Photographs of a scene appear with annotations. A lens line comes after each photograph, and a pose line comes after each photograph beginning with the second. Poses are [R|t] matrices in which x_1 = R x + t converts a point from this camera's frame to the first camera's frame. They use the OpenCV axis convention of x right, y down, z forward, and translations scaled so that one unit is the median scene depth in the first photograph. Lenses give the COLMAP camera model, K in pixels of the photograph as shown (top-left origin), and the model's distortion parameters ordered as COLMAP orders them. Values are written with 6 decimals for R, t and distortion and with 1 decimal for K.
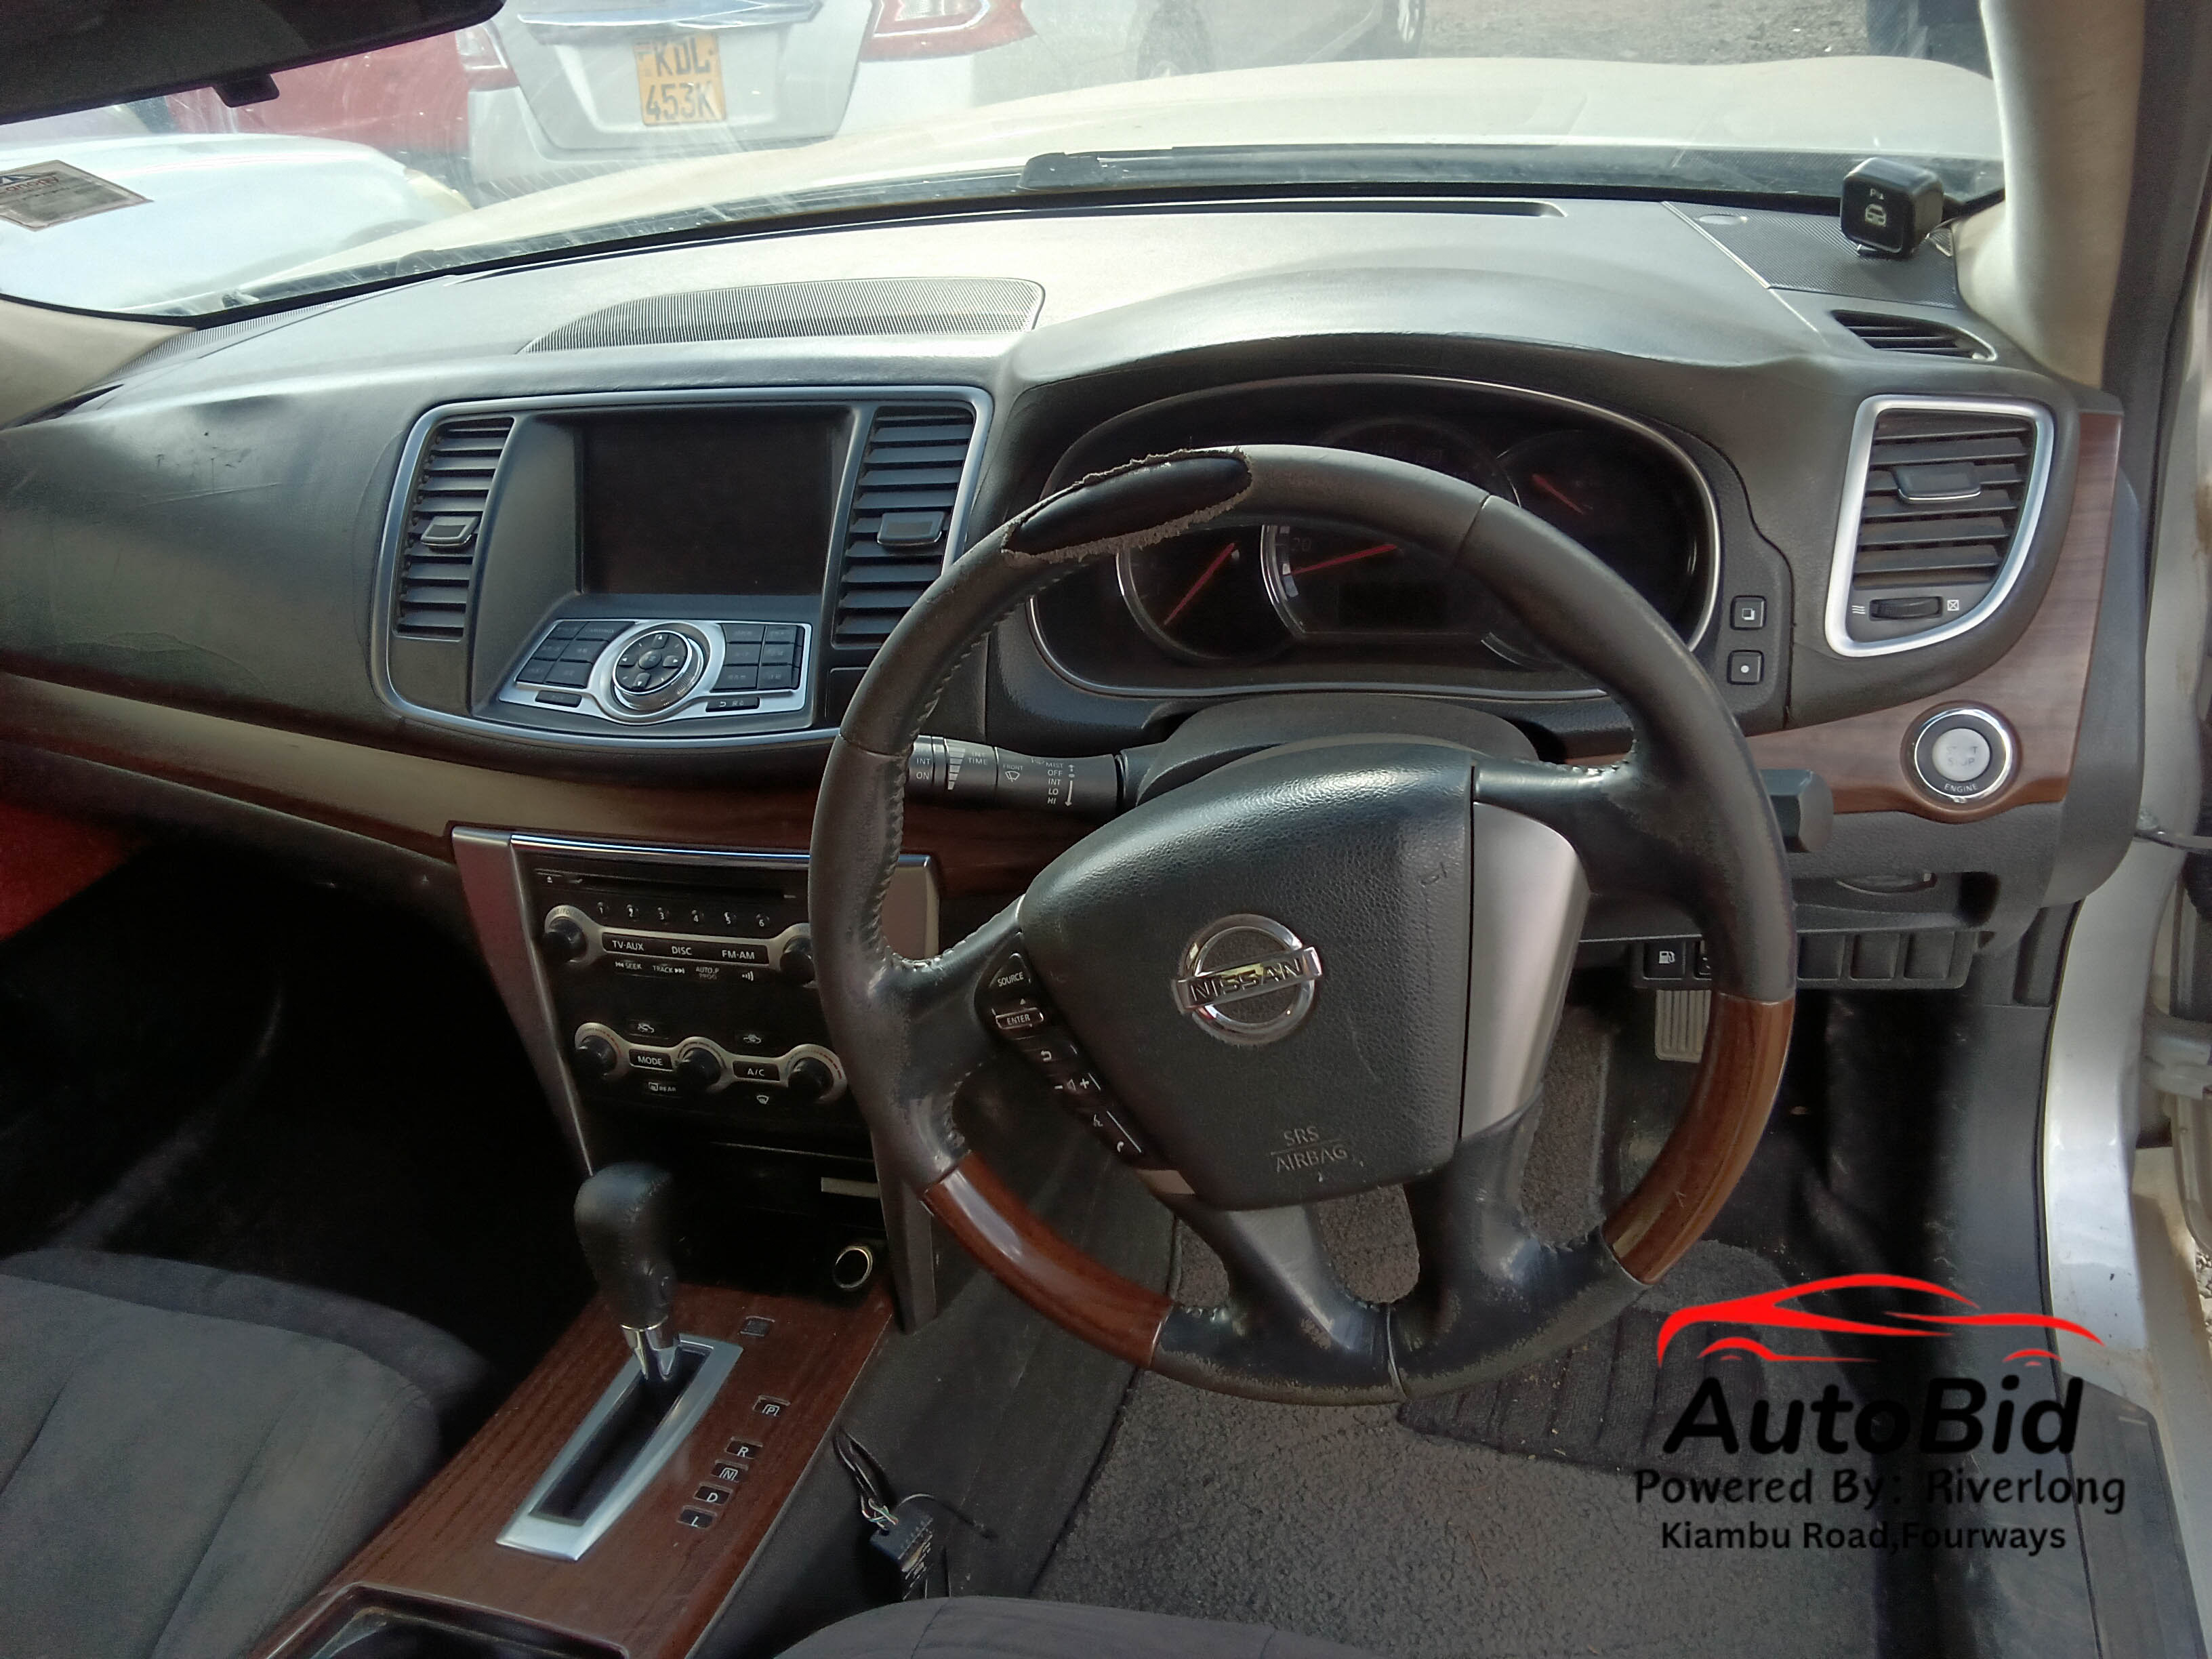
lens RADIAL K [[1744.1, 0, 1107.1], [0, 1744.1, 833.8], [0, 0, 1]] dist [-0.014596, 0.000643]
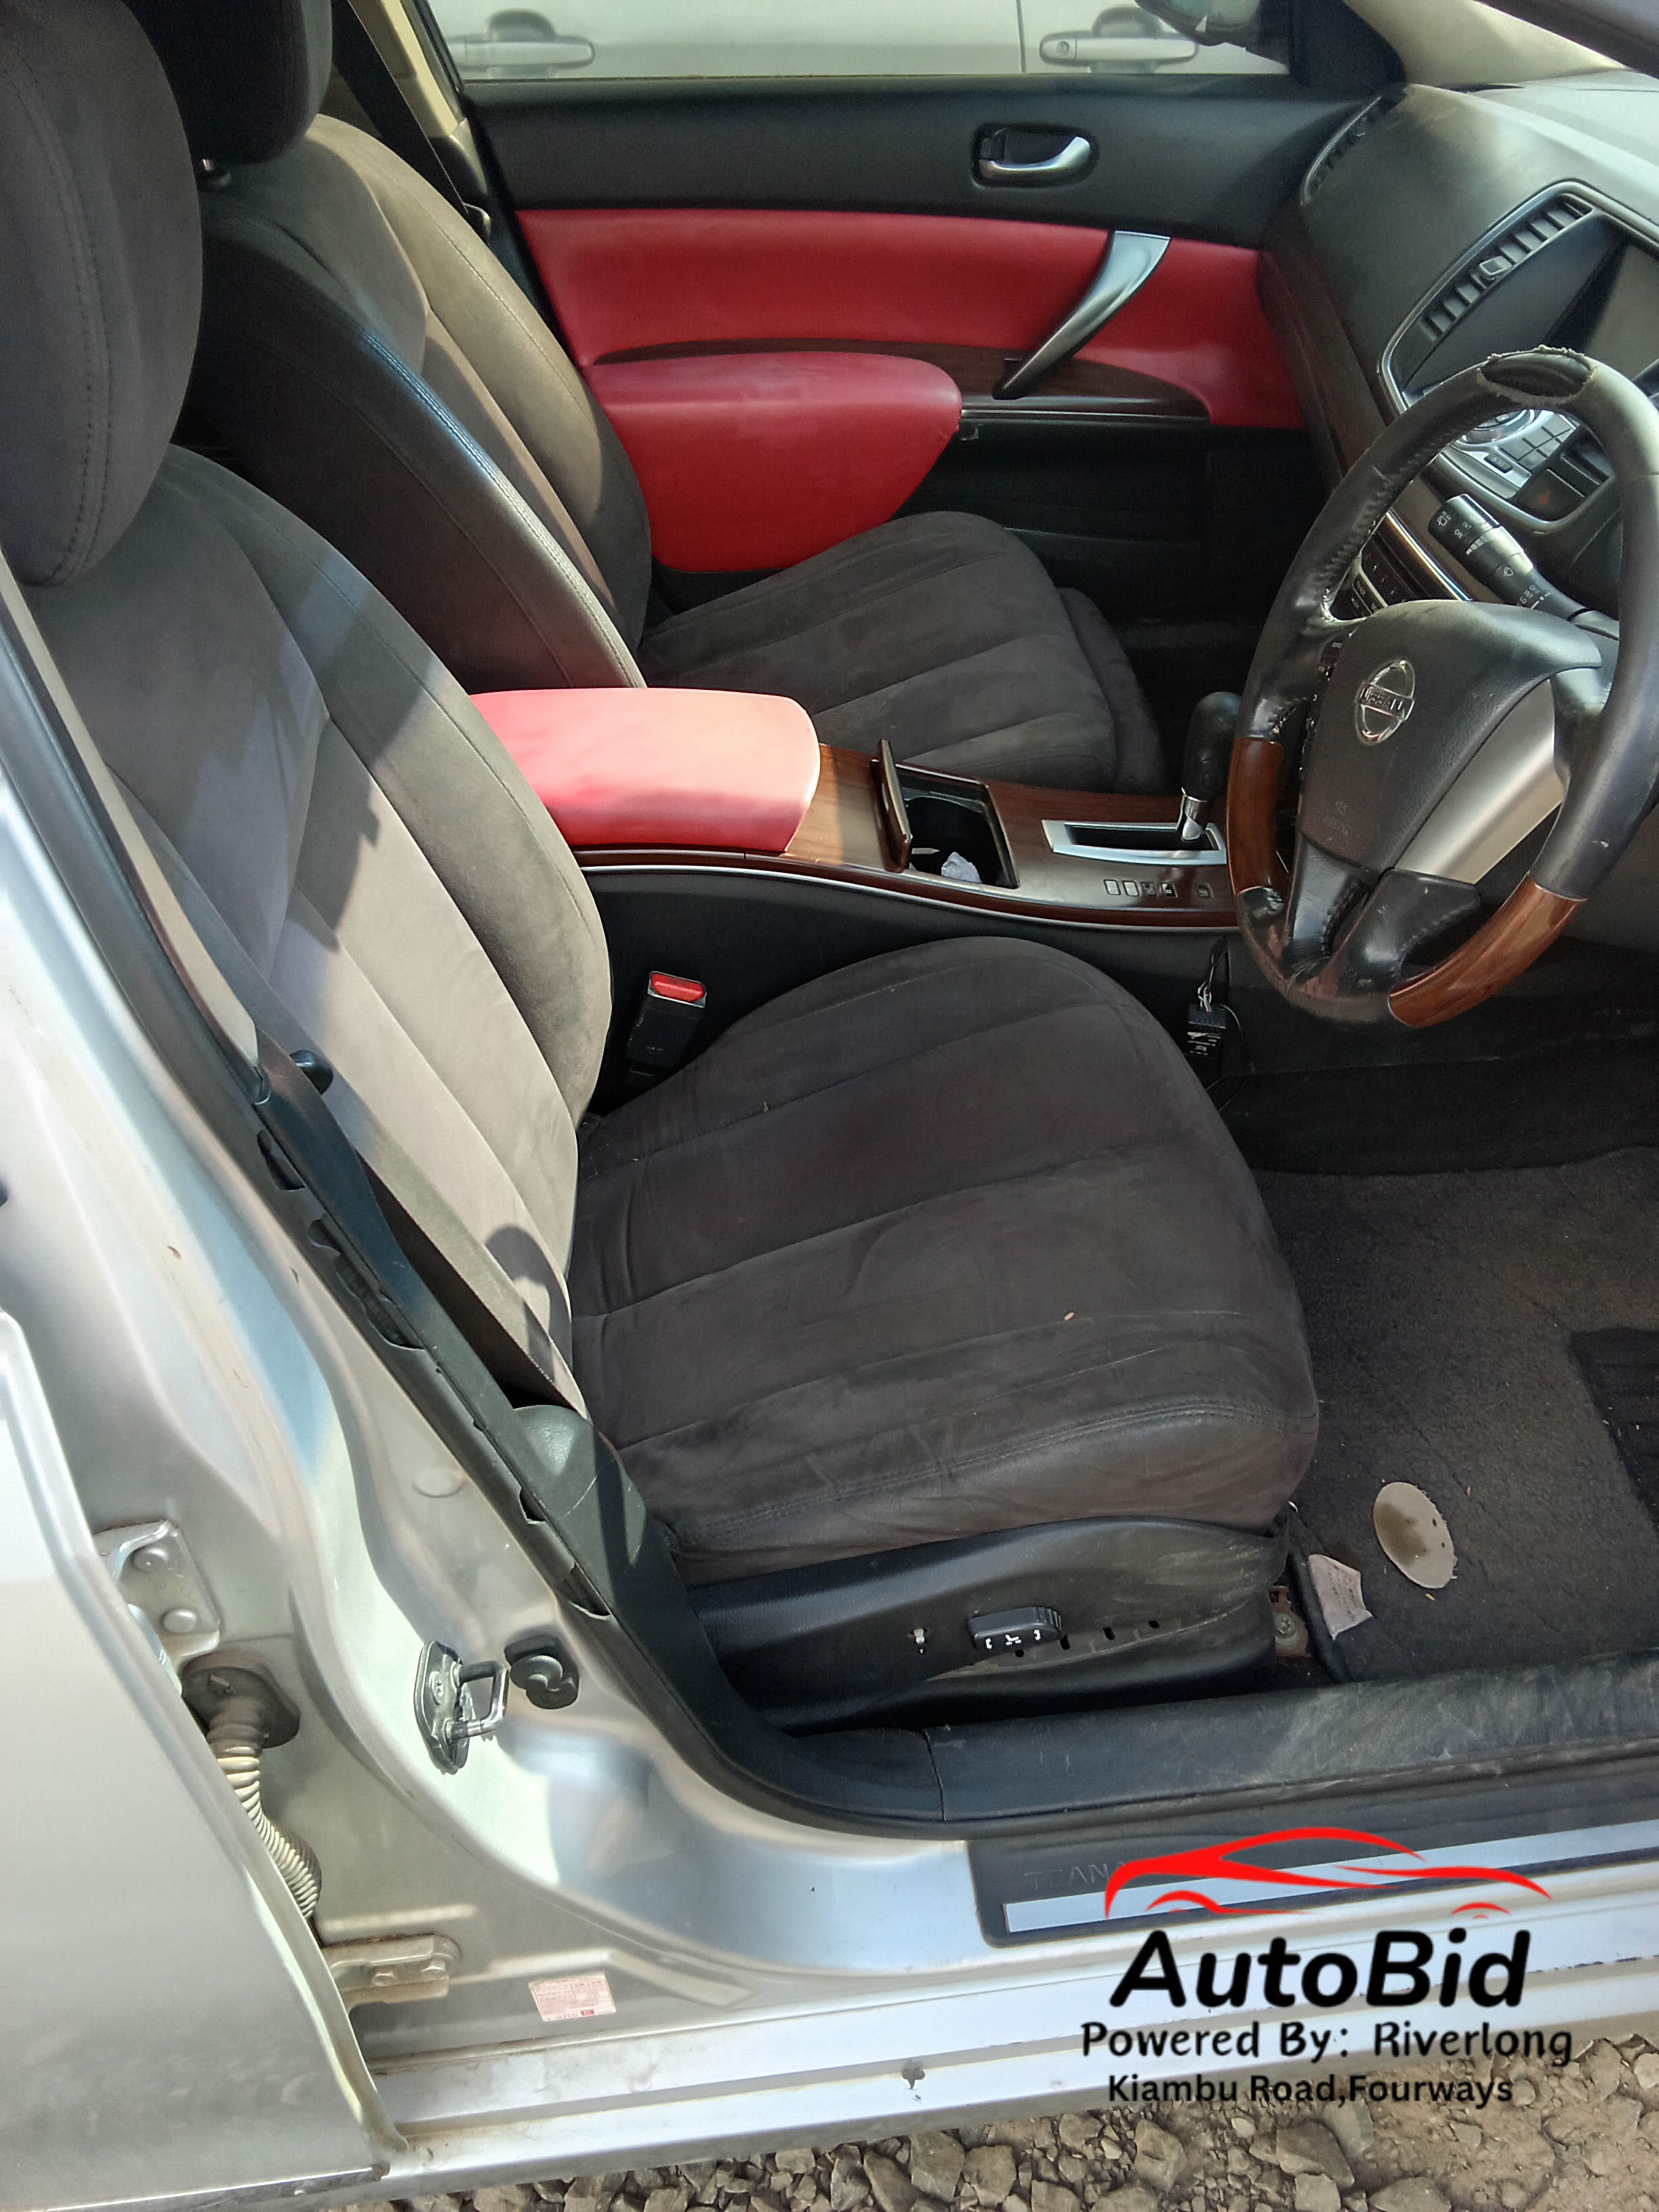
lens RADIAL K [[1744.1, 0, 828.0], [0, 1744.1, 1104.3], [0, 0, 1]] dist [-0.014596, 0.000643]
pose [[0.392159, 0.695935, -0.601570, 0.733865], [-0.515647, 0.707857, 0.482749, -0.103886], [0.761787, 0.120883, 0.636449, -0.196920]]
